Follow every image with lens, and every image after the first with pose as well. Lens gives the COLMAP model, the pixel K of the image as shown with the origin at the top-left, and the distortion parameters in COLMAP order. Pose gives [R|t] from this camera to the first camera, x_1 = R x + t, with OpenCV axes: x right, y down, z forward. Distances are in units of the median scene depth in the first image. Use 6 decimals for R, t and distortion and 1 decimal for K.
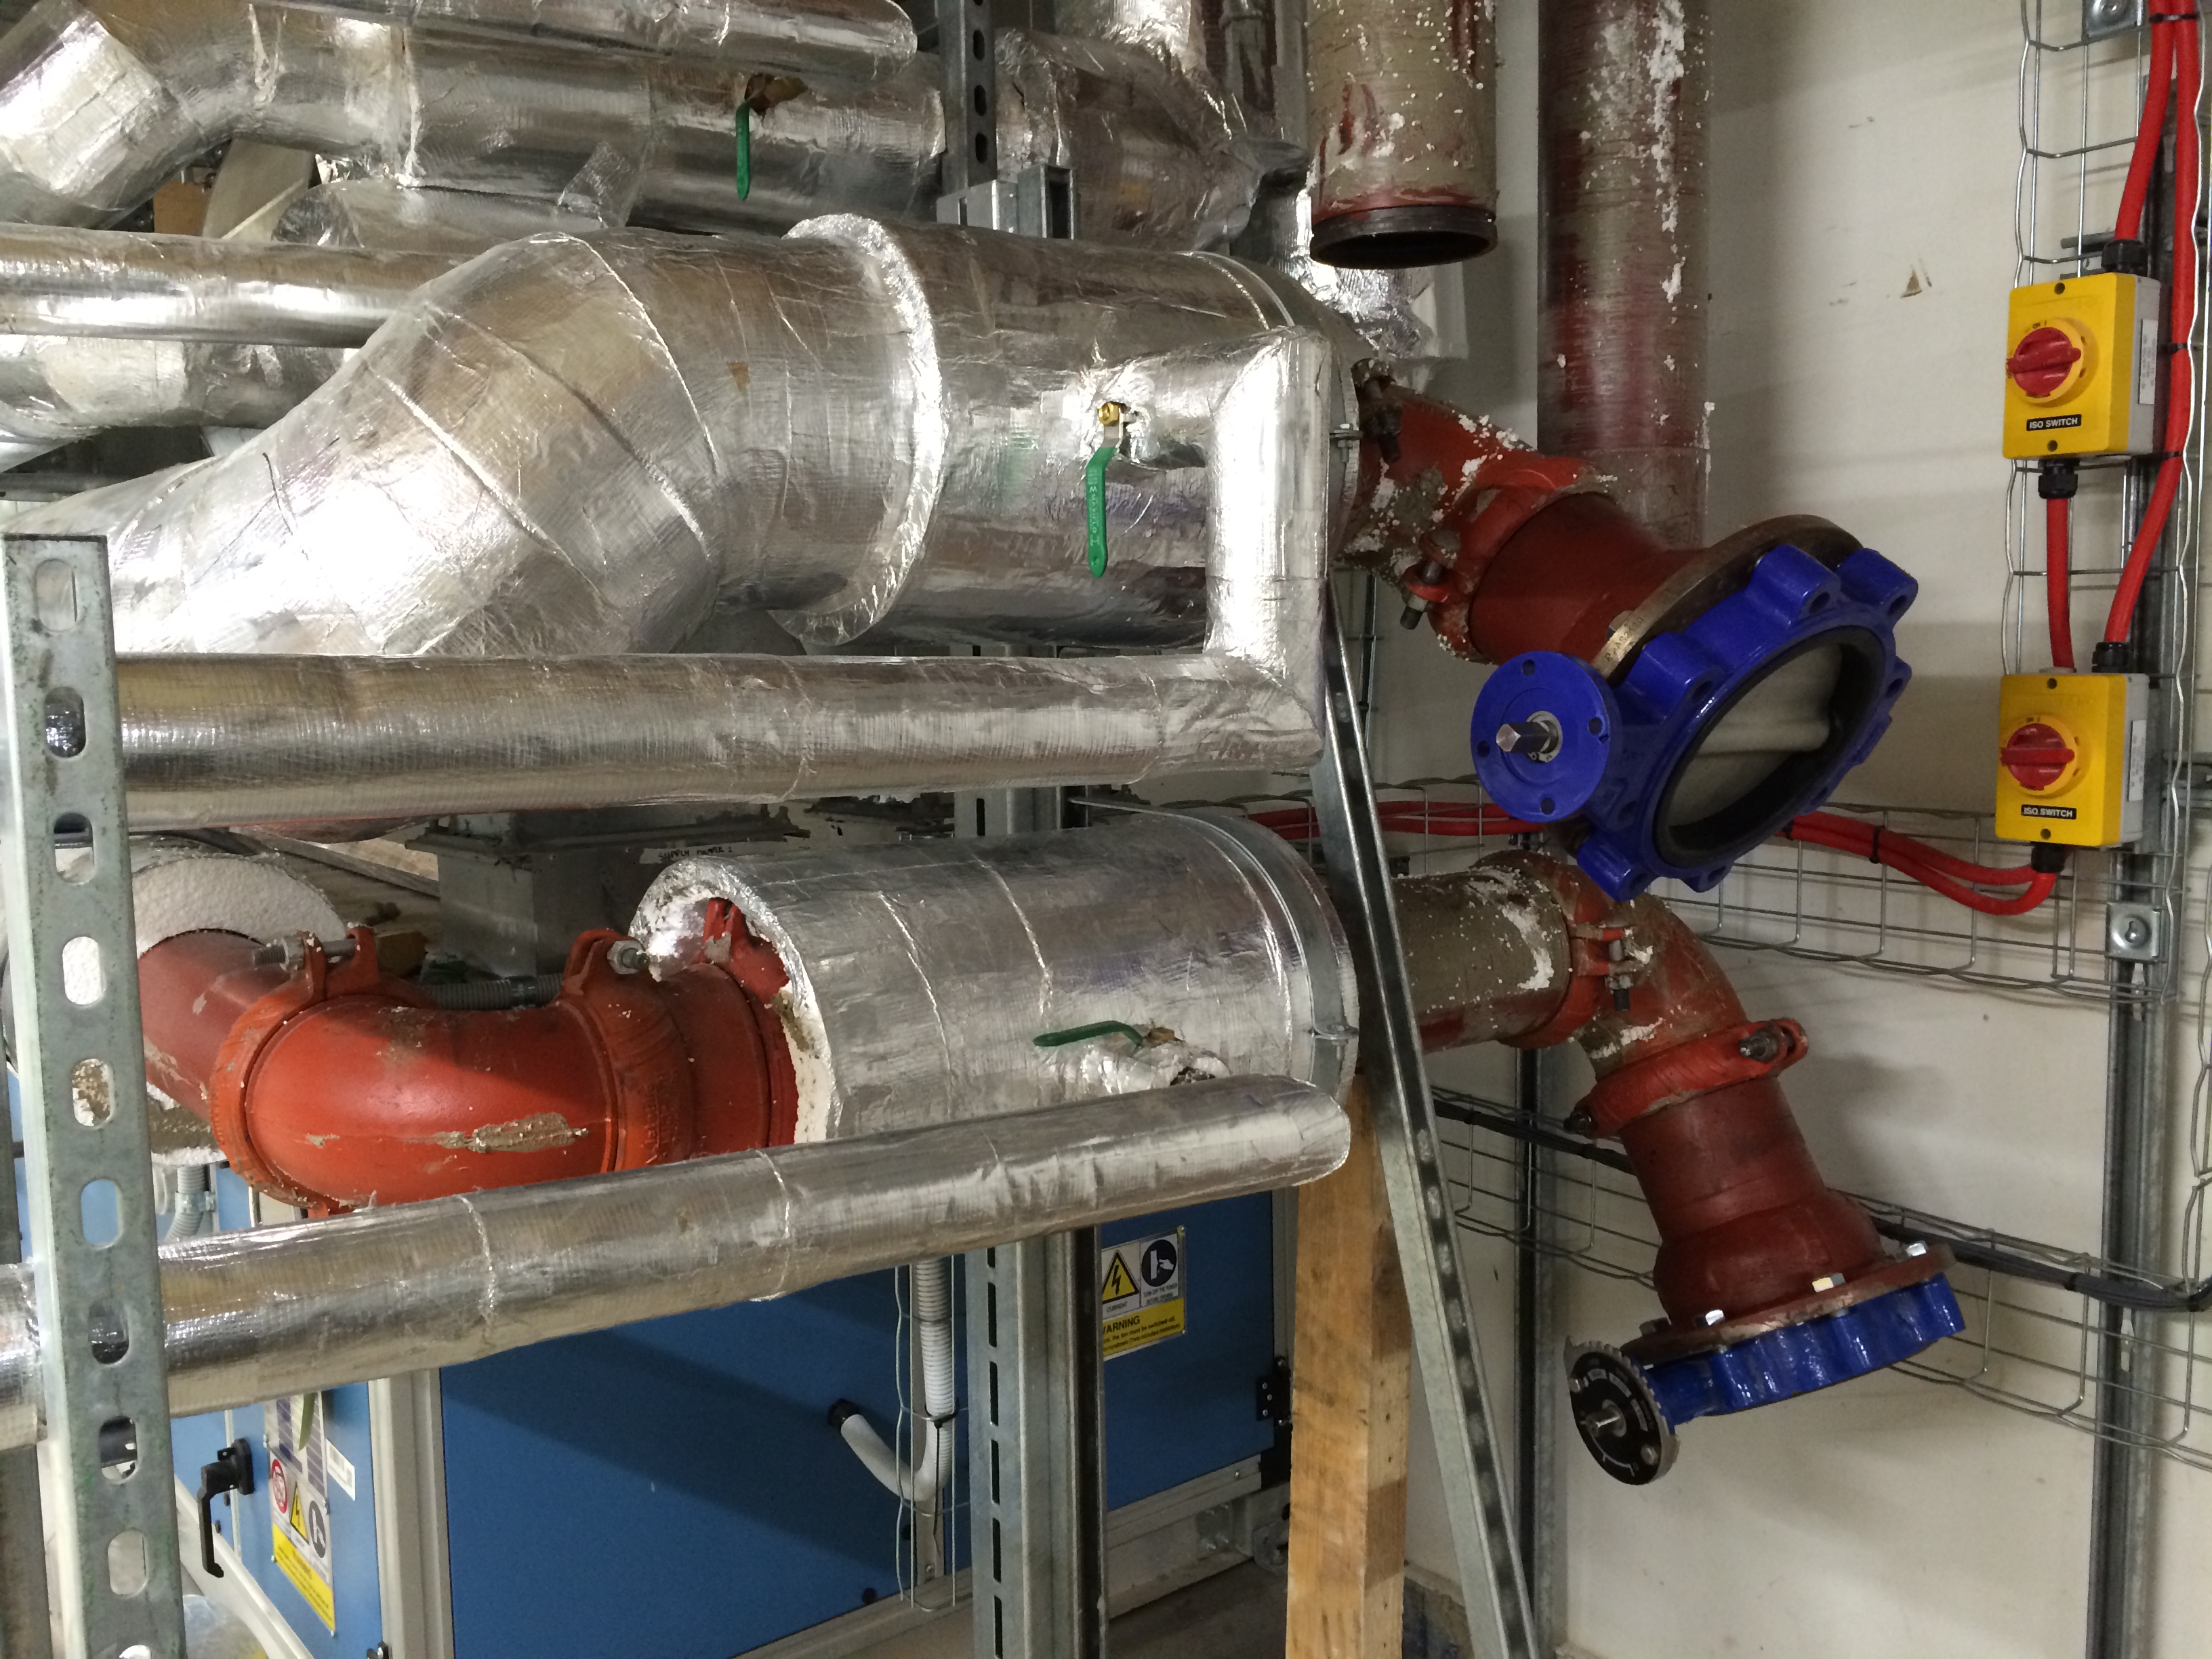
lens RADIAL K [[1877.2, 0, 1106.0], [0, 1877.2, 829.5], [0, 0, 1]] dist [0.004630, 0.002573]
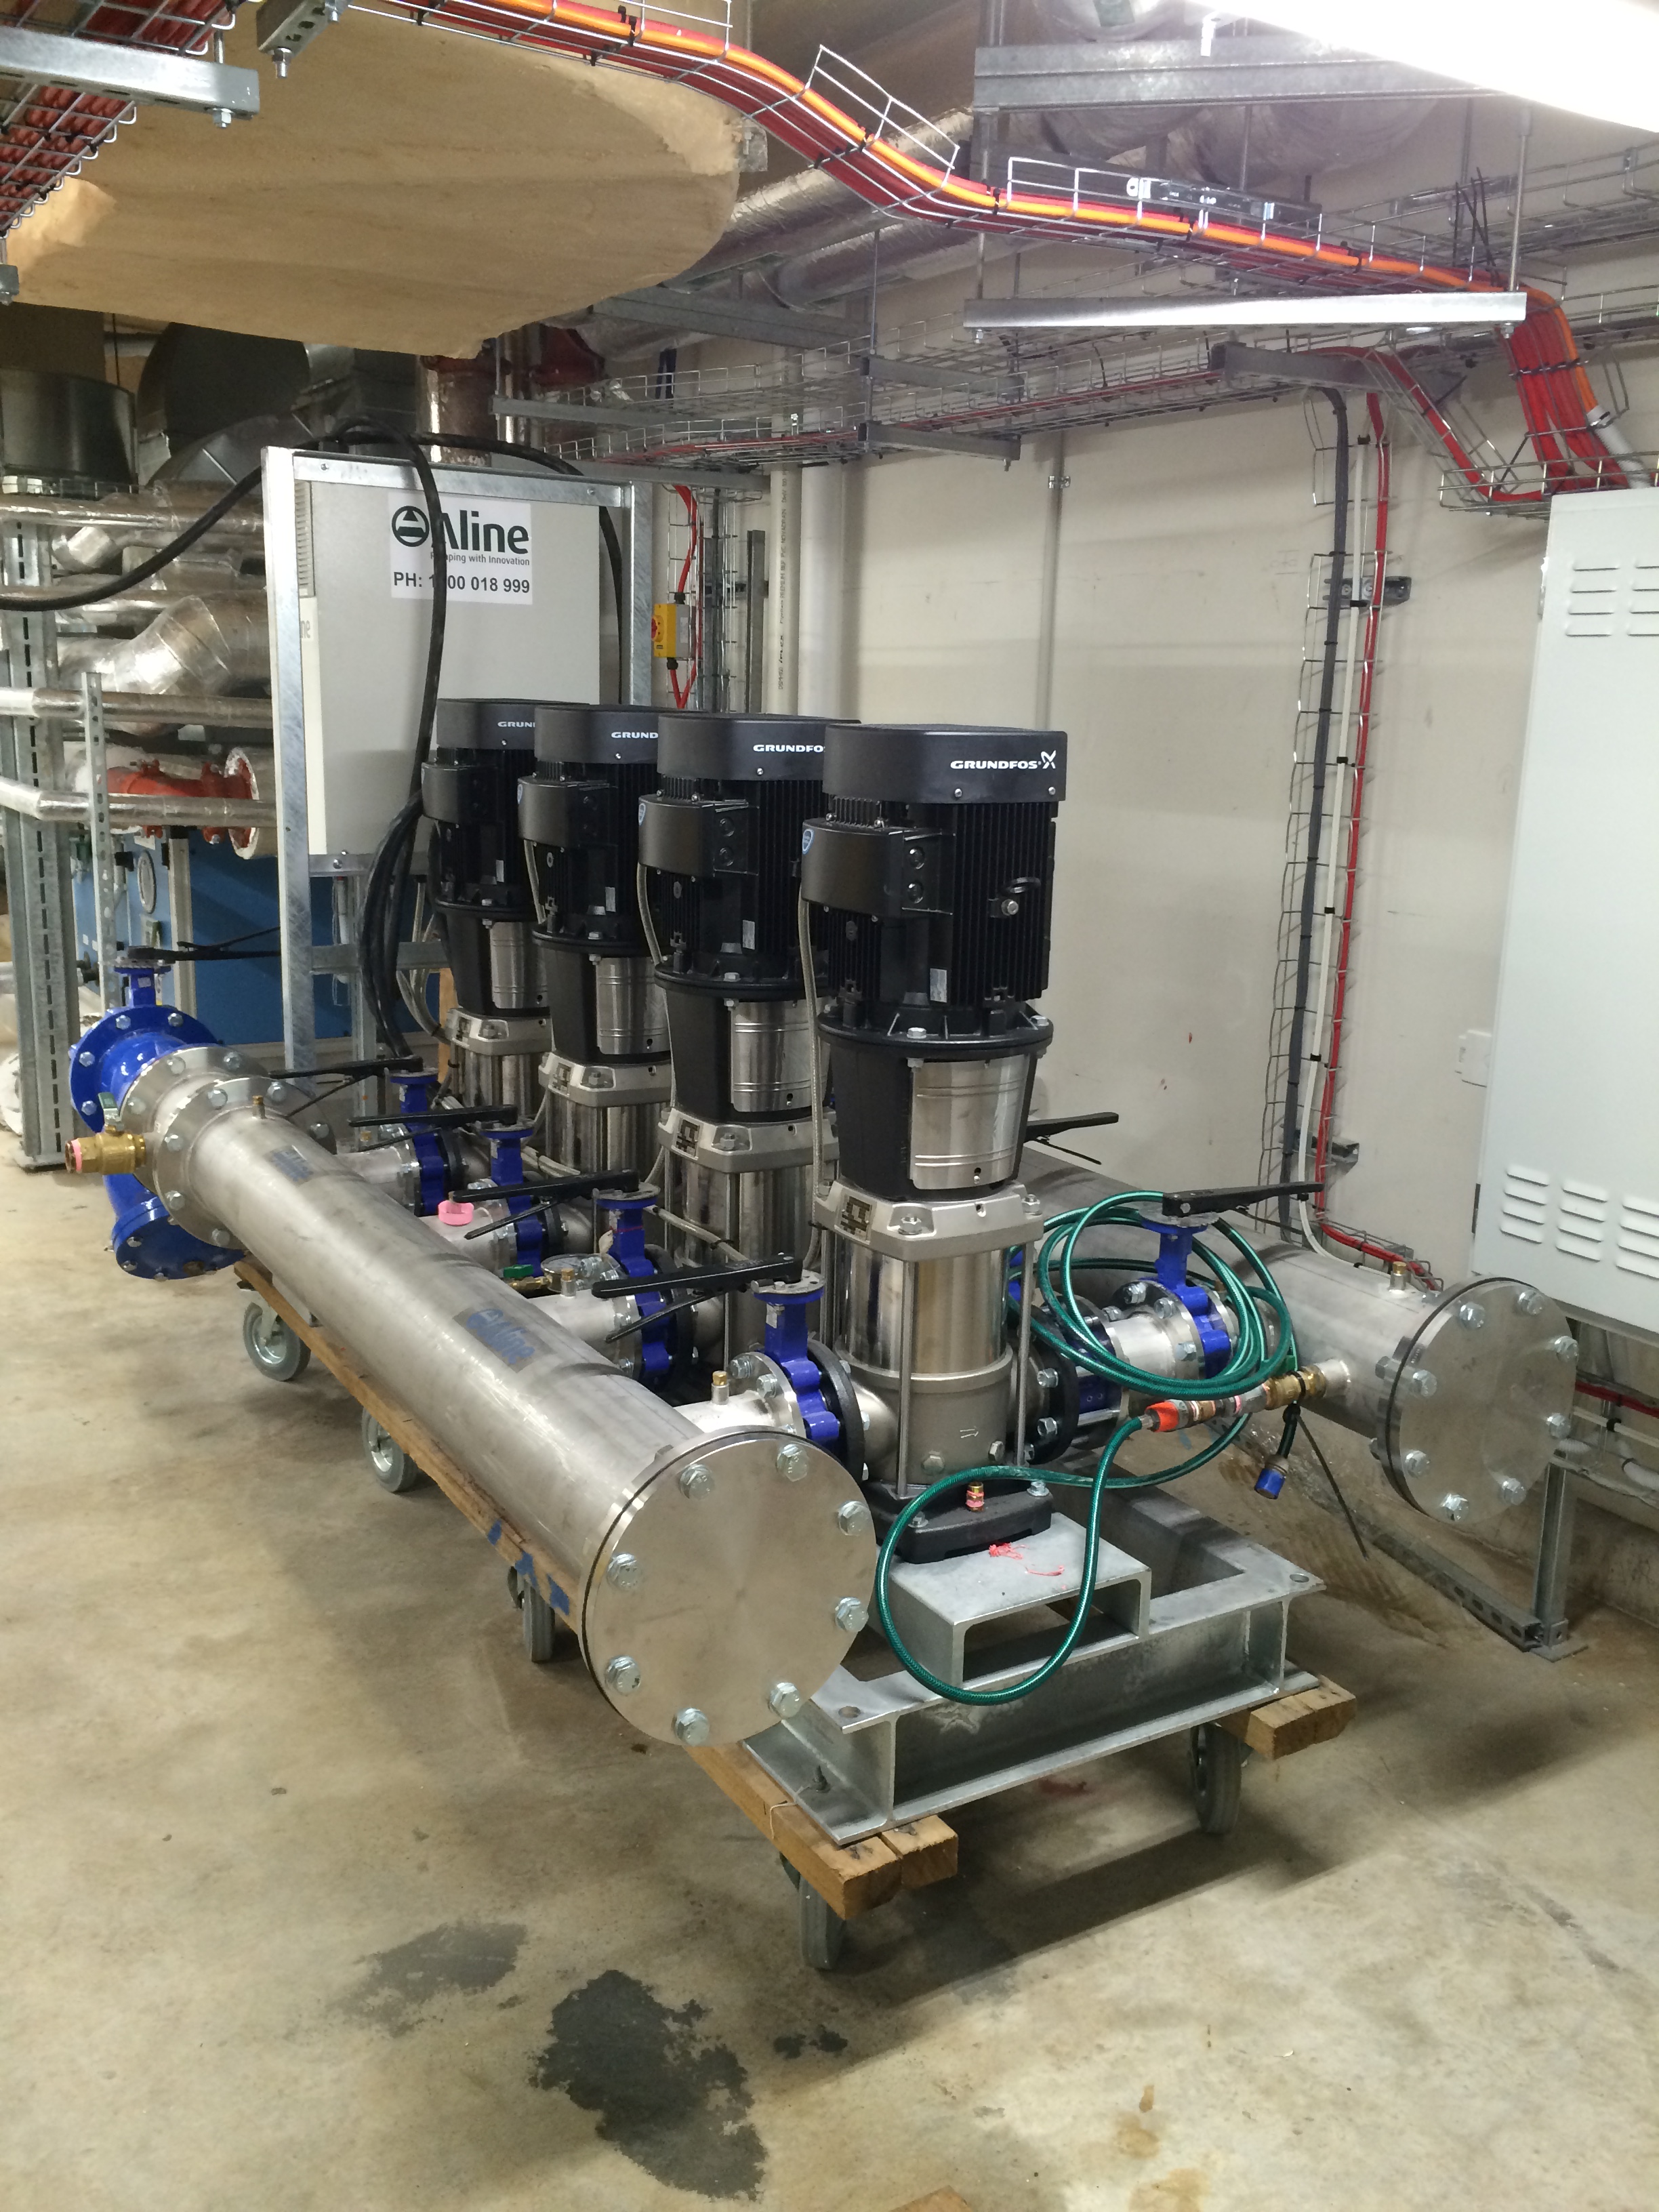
lens RADIAL K [[1877.2, 0, 829.5], [0, 1877.2, 1106.0], [0, 0, 1]] dist [0.004630, 0.002573]
pose [[0.992868, 0.065414, -0.099673, 1.766877], [-0.054040, 0.992144, 0.112829, 0.300085], [0.106271, -0.106638, 0.988602, -3.461449]]
